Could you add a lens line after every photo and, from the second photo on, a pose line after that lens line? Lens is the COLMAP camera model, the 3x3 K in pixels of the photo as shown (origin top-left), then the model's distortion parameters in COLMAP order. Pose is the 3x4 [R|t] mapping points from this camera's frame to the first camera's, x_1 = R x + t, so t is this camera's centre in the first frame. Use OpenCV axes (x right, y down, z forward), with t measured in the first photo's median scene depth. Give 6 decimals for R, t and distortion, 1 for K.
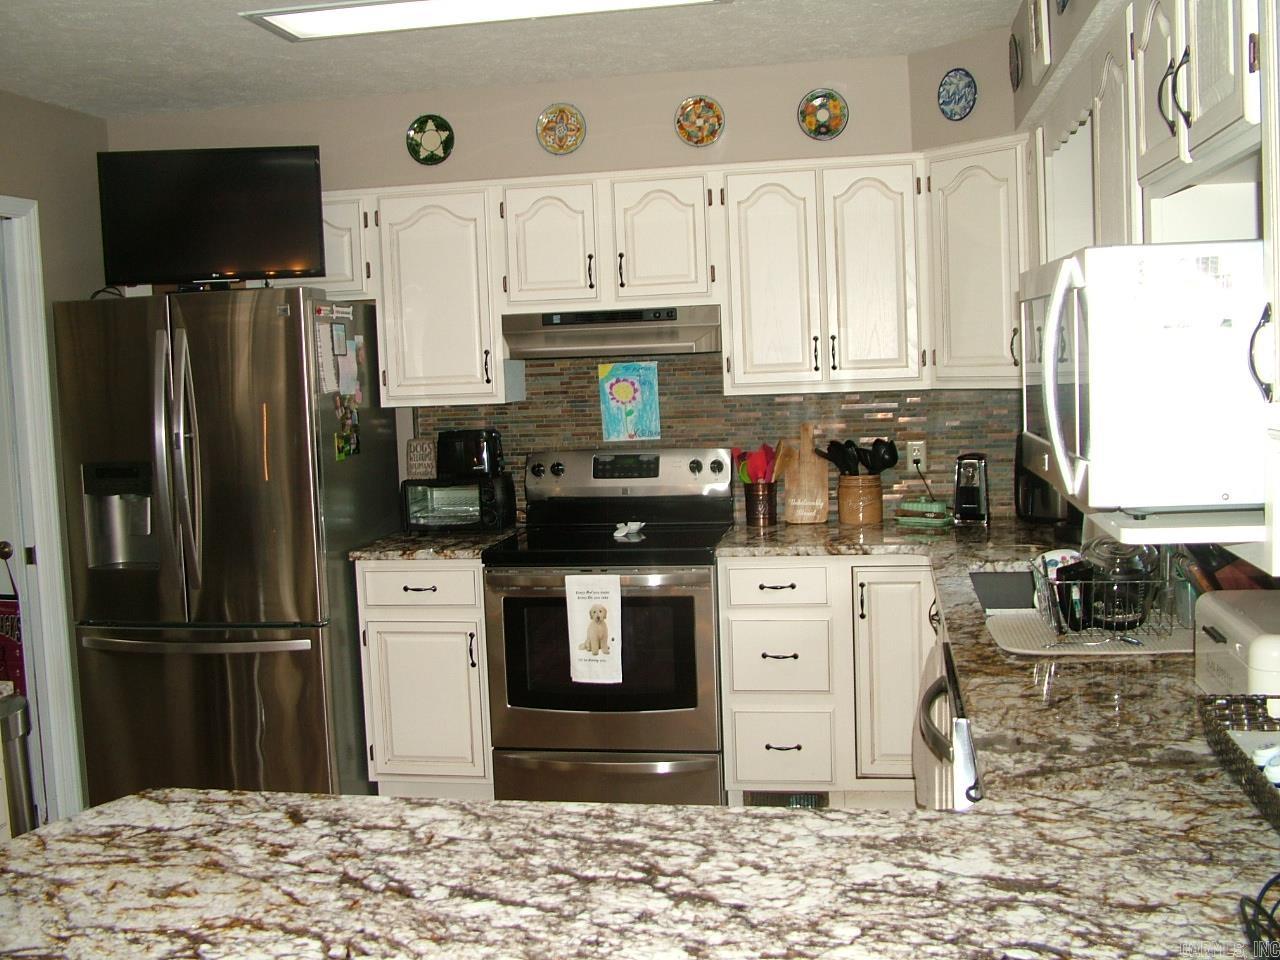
lens RADIAL K [[1312.5, 0, 646.6], [0, 1312.5, 478.0], [0, 0, 1]] dist [-0.134729, 0.102987]
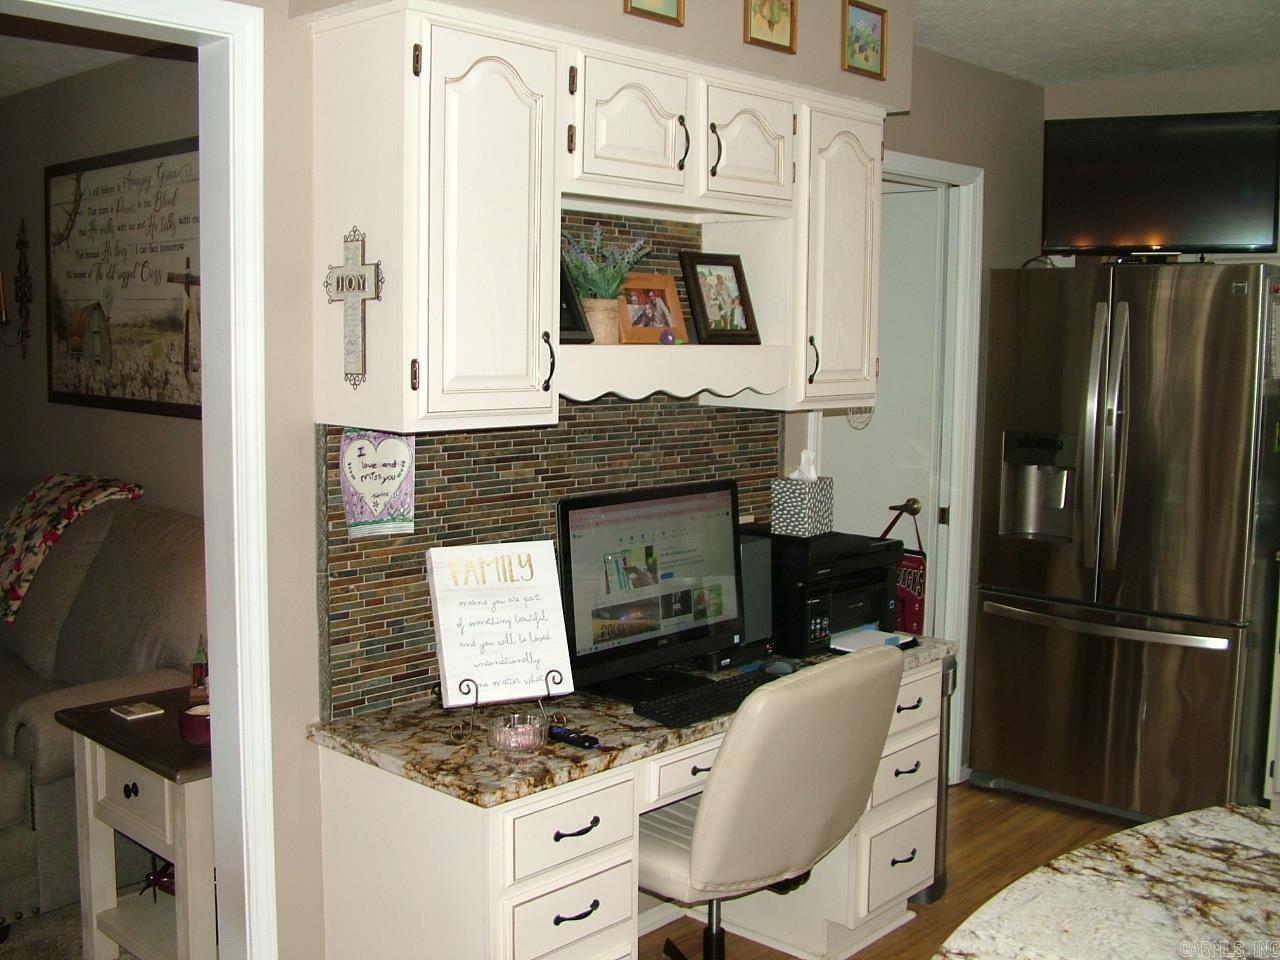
lens RADIAL K [[1312.5, 0, 646.6], [0, 1312.5, 478.0], [0, 0, 1]] dist [-0.134729, 0.102987]
pose [[0.834873, 0.103560, -0.540613, -0.122559], [-0.090329, 0.994604, 0.051030, -0.001165], [0.542980, 0.006230, 0.839723, -0.007951]]
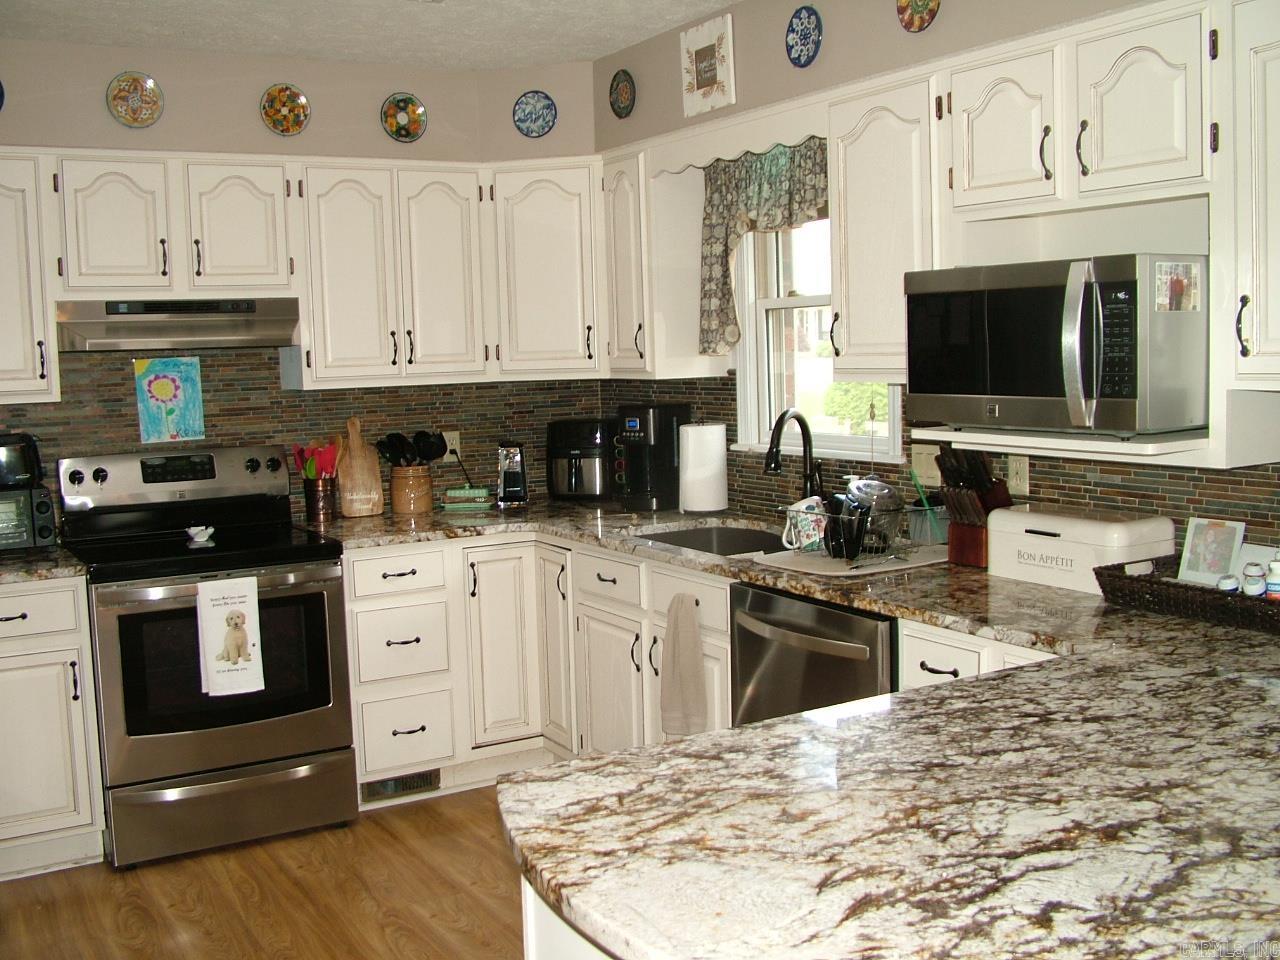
lens RADIAL K [[1312.5, 0, 646.6], [0, 1312.5, 478.0], [0, 0, 1]] dist [-0.134729, 0.102987]
pose [[0.754823, -0.047670, 0.654194, -0.415910], [0.058083, 0.998295, 0.005727, 0.013565], [-0.653352, 0.033675, 0.756305, 0.099503]]
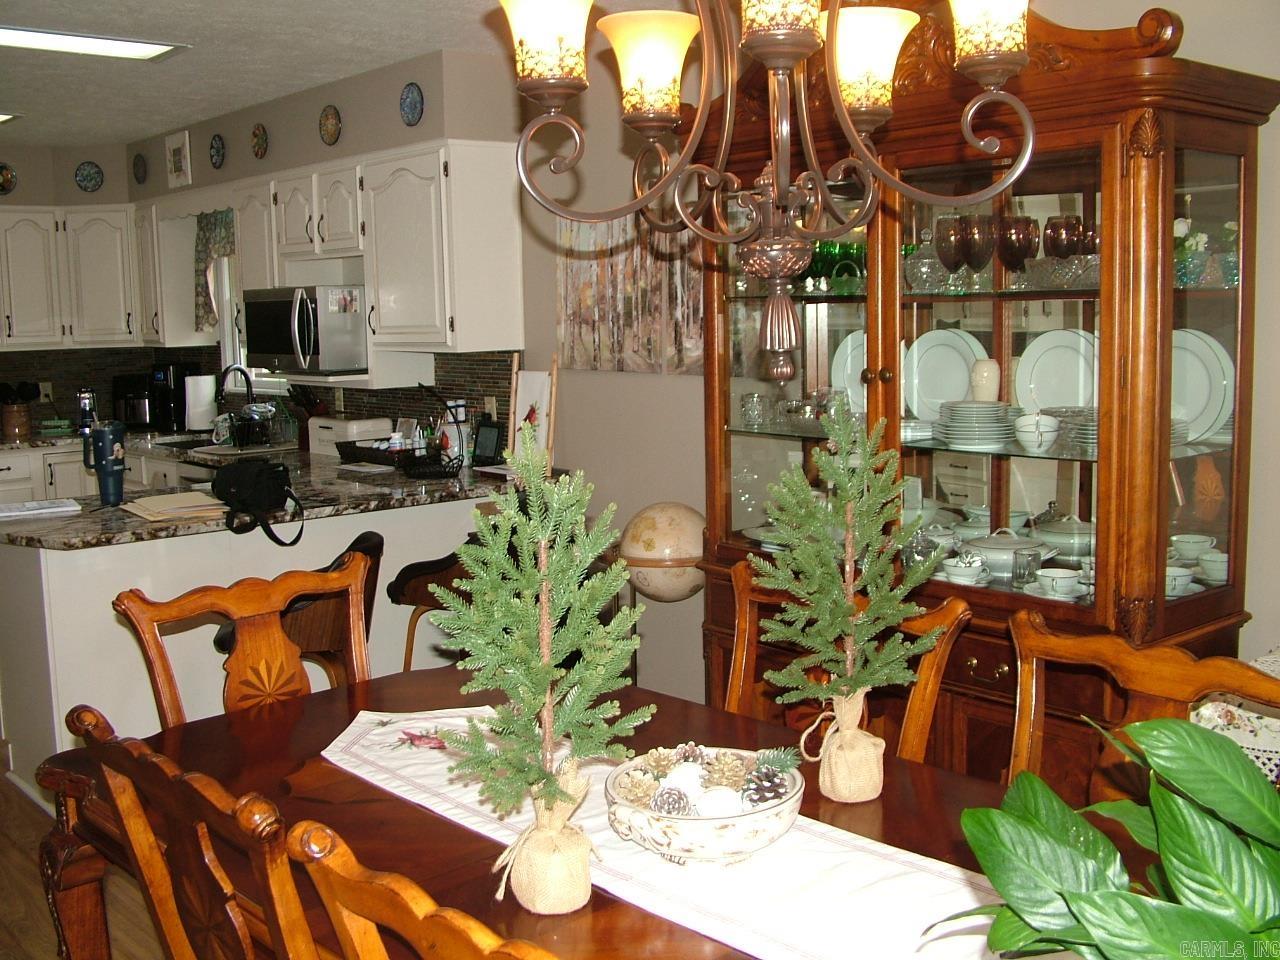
lens RADIAL K [[1312.5, 0, 646.6], [0, 1312.5, 478.0], [0, 0, 1]] dist [-0.134729, 0.102987]
pose [[0.610567, -0.073655, 0.788532, -0.657012], [0.065463, 0.996952, 0.042434, 0.078140], [-0.789255, 0.025711, 0.613528, -0.605313]]
